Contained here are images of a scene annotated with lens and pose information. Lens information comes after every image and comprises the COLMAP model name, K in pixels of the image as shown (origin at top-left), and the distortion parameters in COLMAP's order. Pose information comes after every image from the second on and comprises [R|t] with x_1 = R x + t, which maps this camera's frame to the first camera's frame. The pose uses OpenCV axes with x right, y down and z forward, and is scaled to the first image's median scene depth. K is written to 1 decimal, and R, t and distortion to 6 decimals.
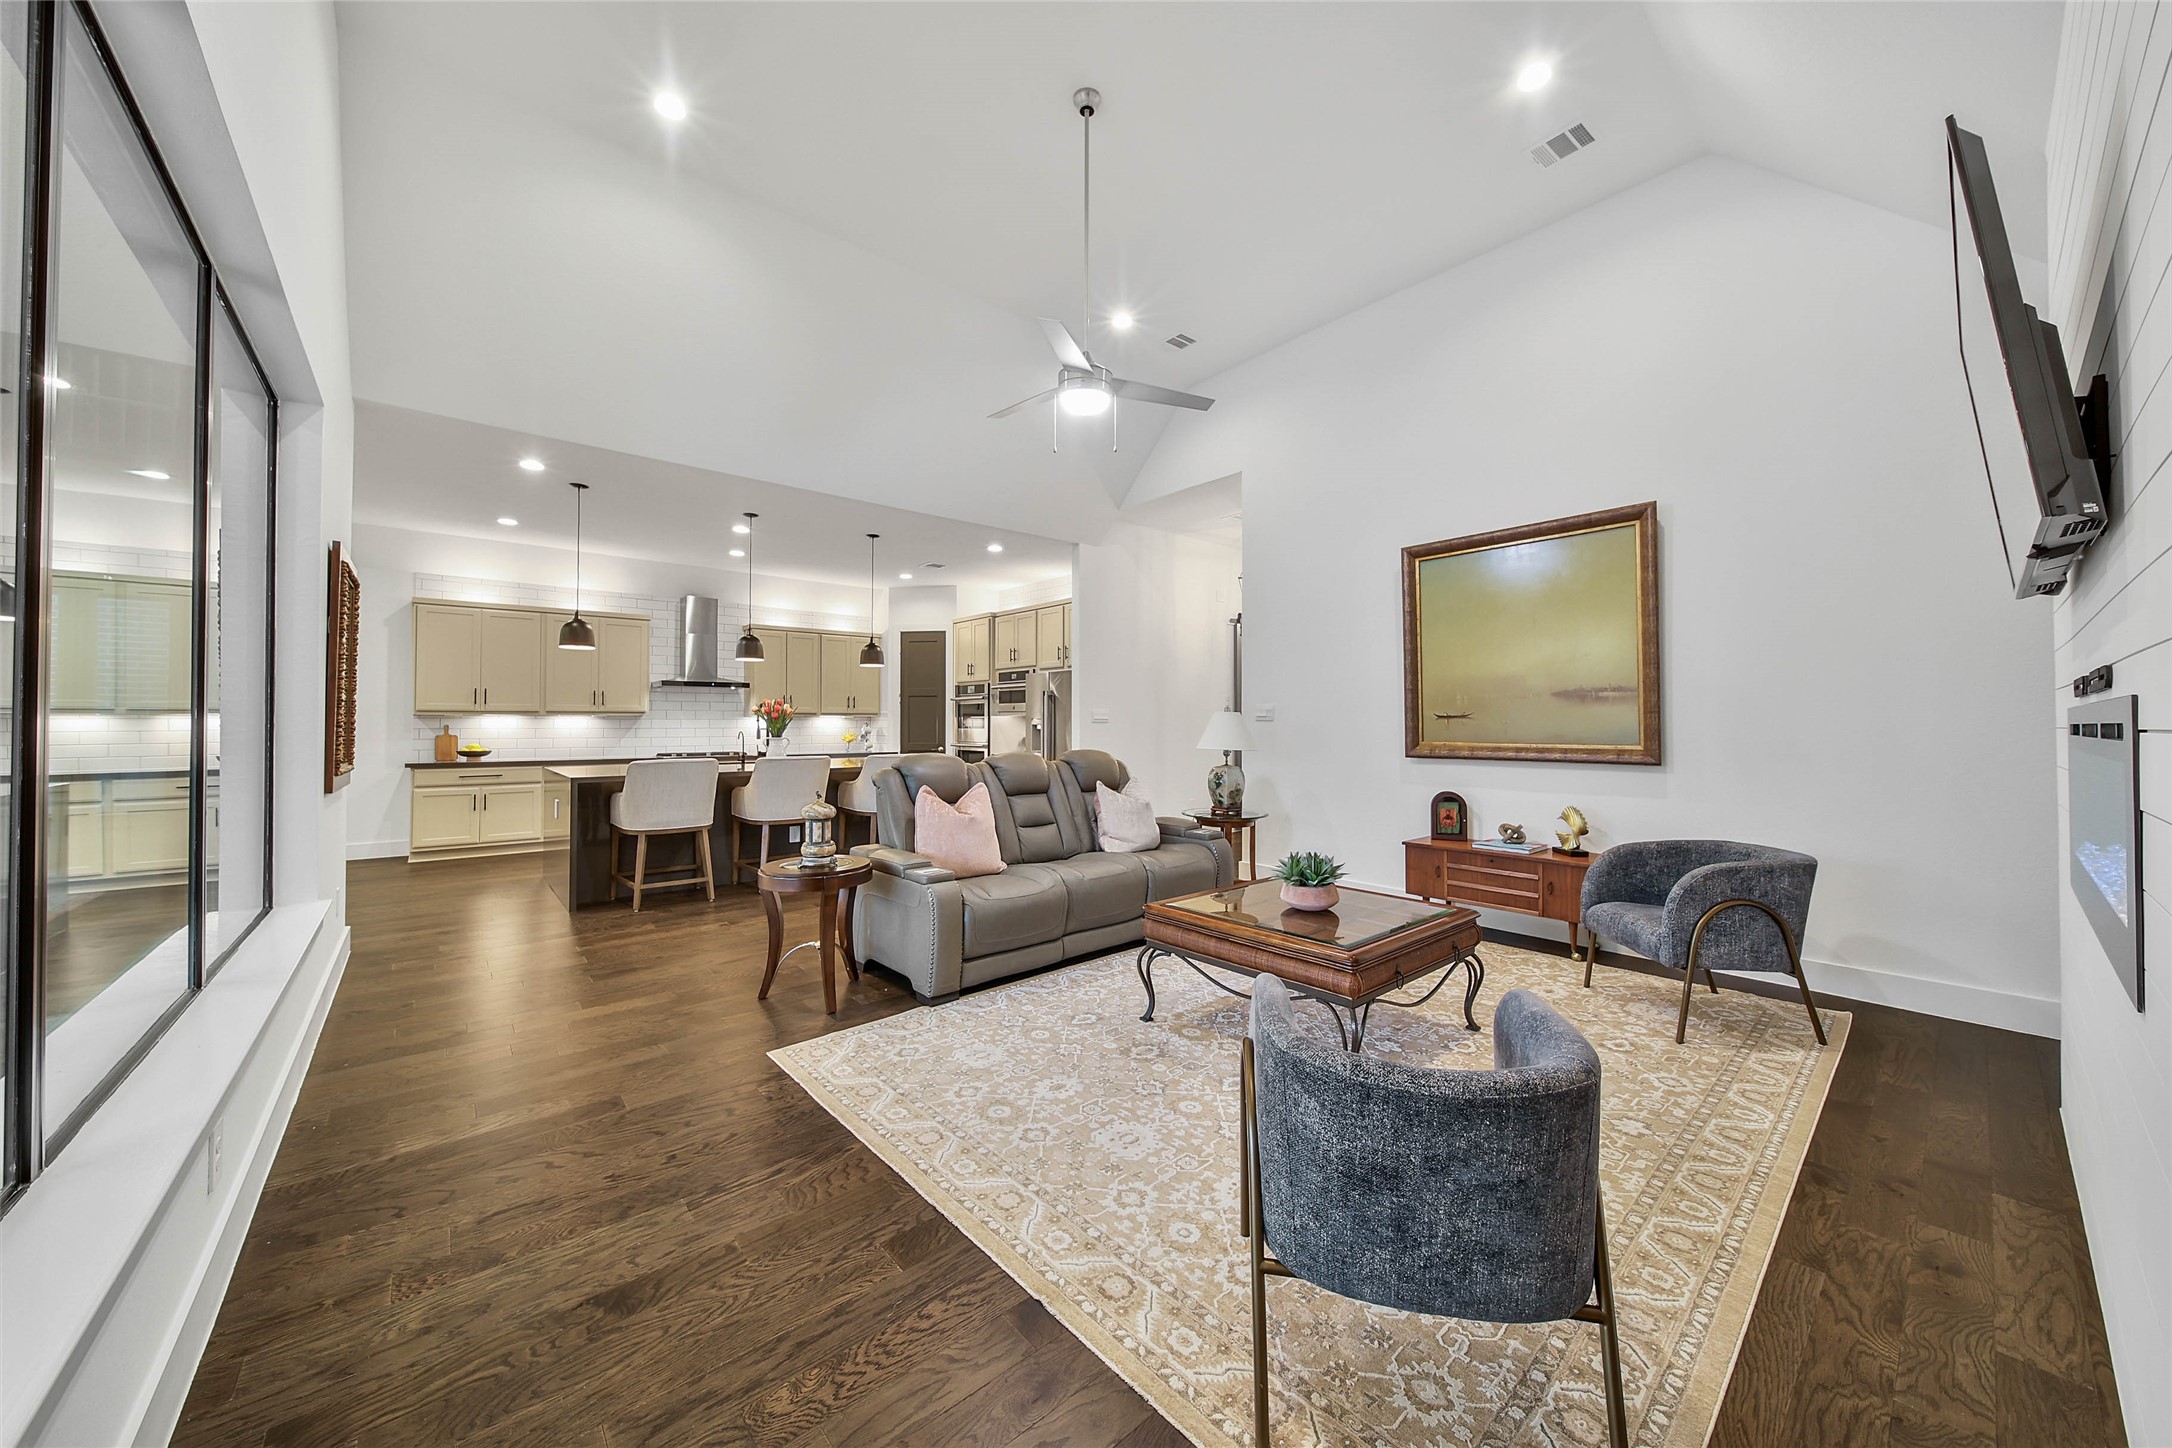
lens RADIAL K [[771.1, 0, 1092.5], [0, 771.1, 722.0], [0, 0, 1]] dist [-0.018245, -0.000063]
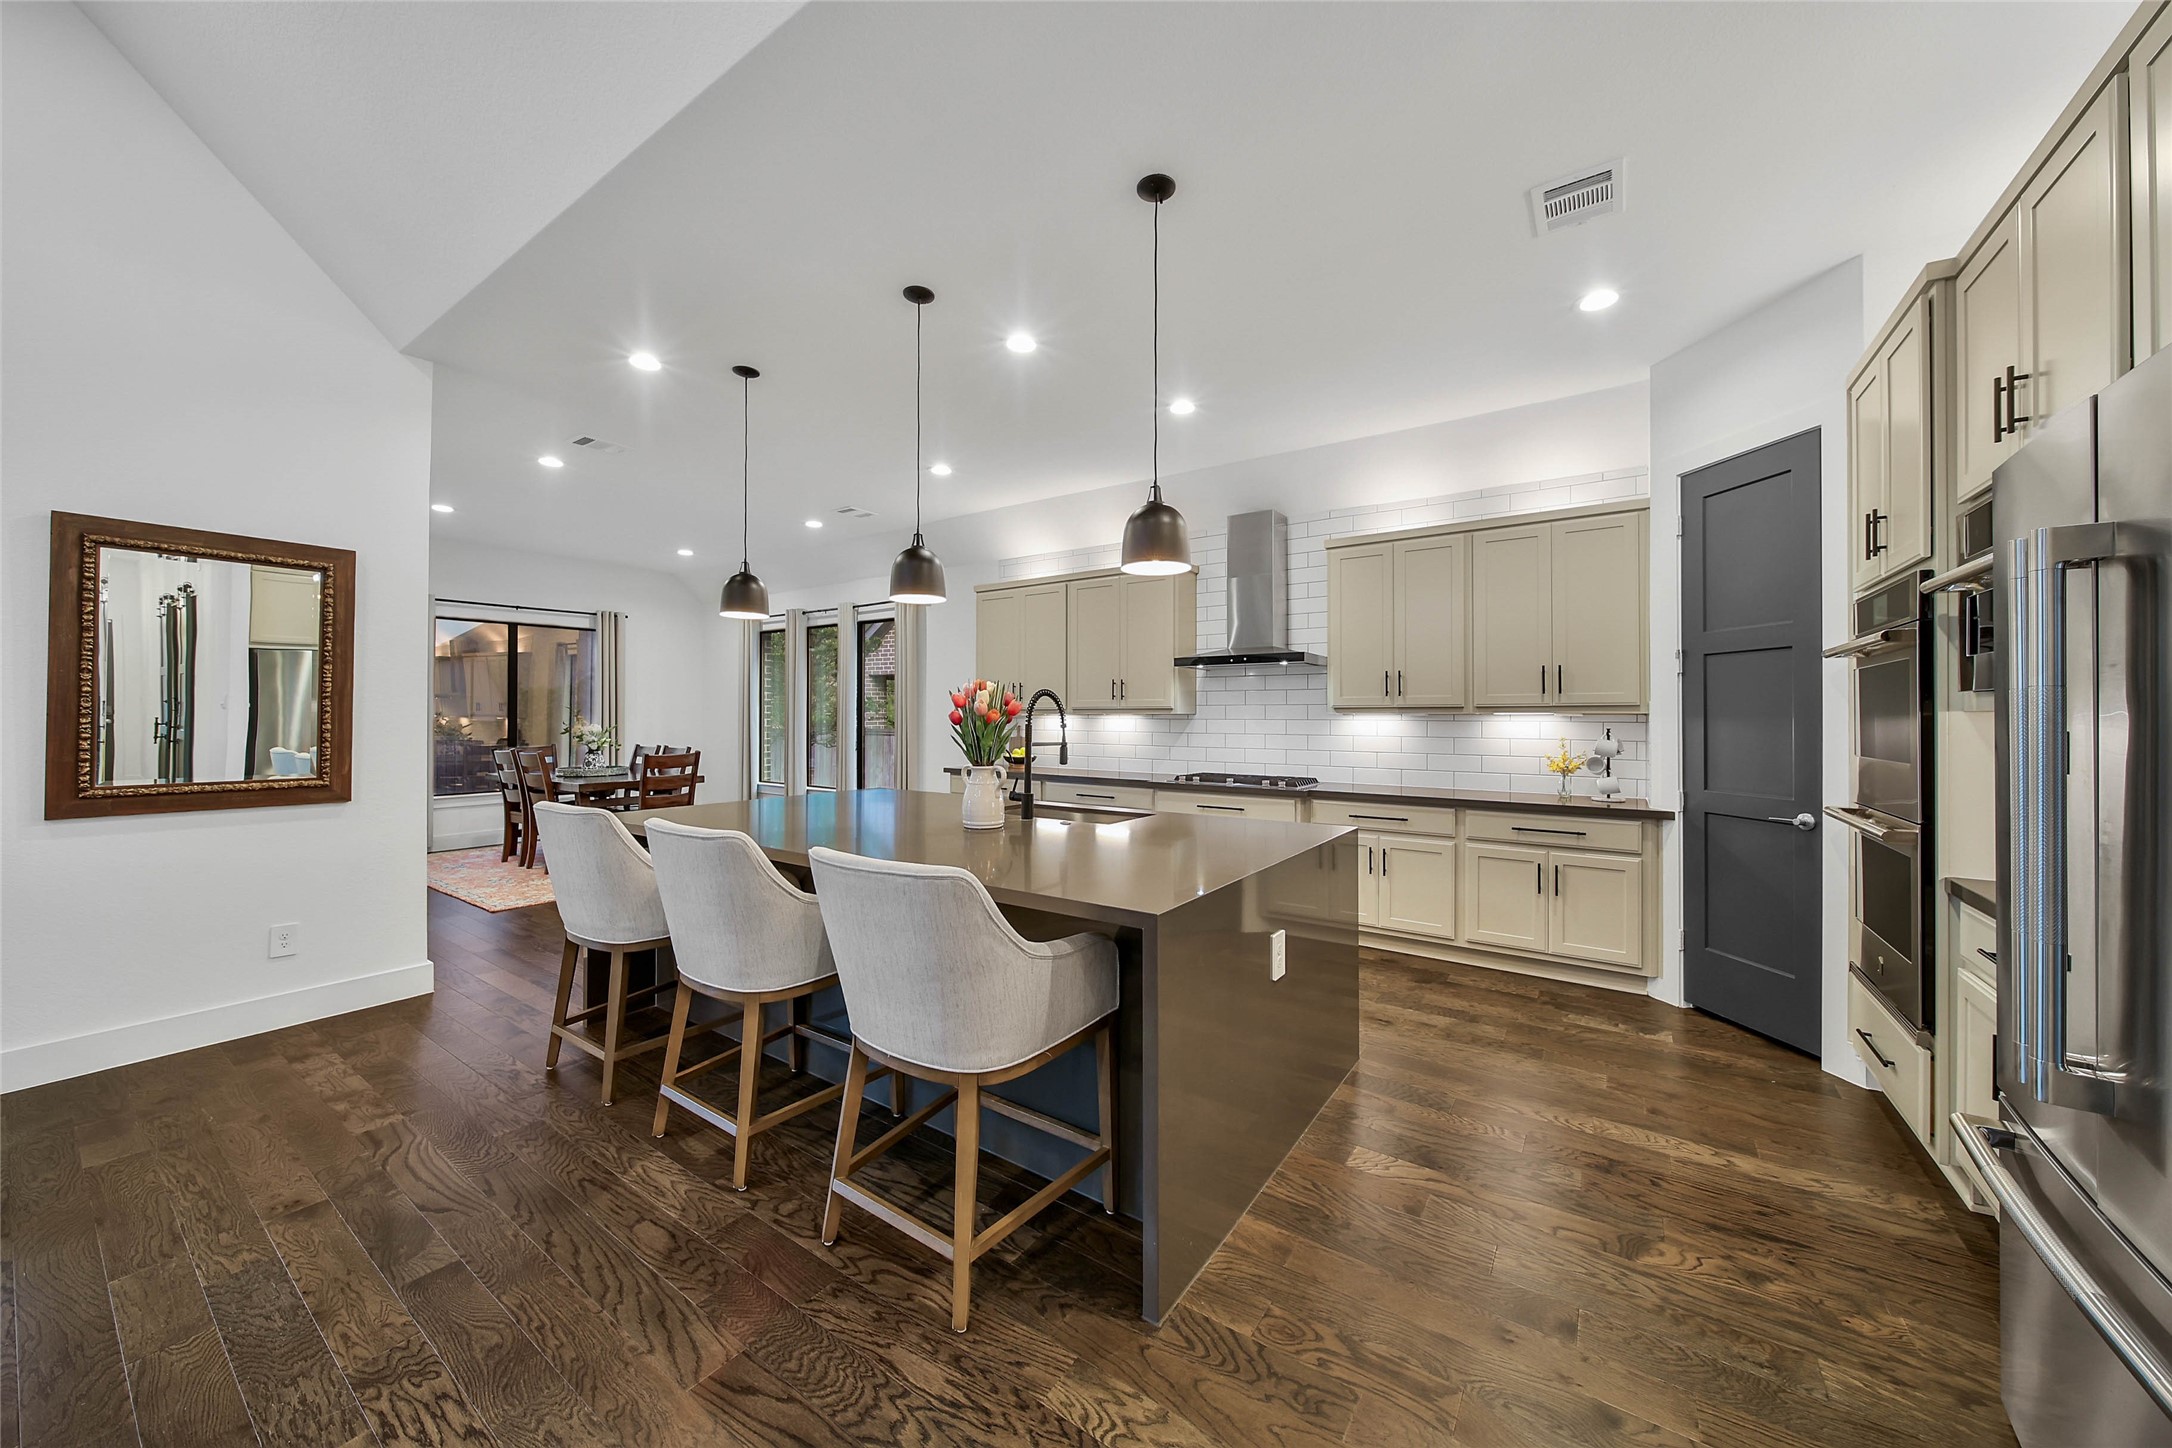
lens RADIAL K [[766.0, 0, 1087.0], [0, 766.0, 711.8], [0, 0, 1]] dist [-0.006138, -0.000059]
pose [[0.254941, -0.003053, -0.966952, 0.045764], [0.001043, 0.999995, -0.002882, -0.015575], [0.966956, -0.000274, 0.254943, 1.439857]]
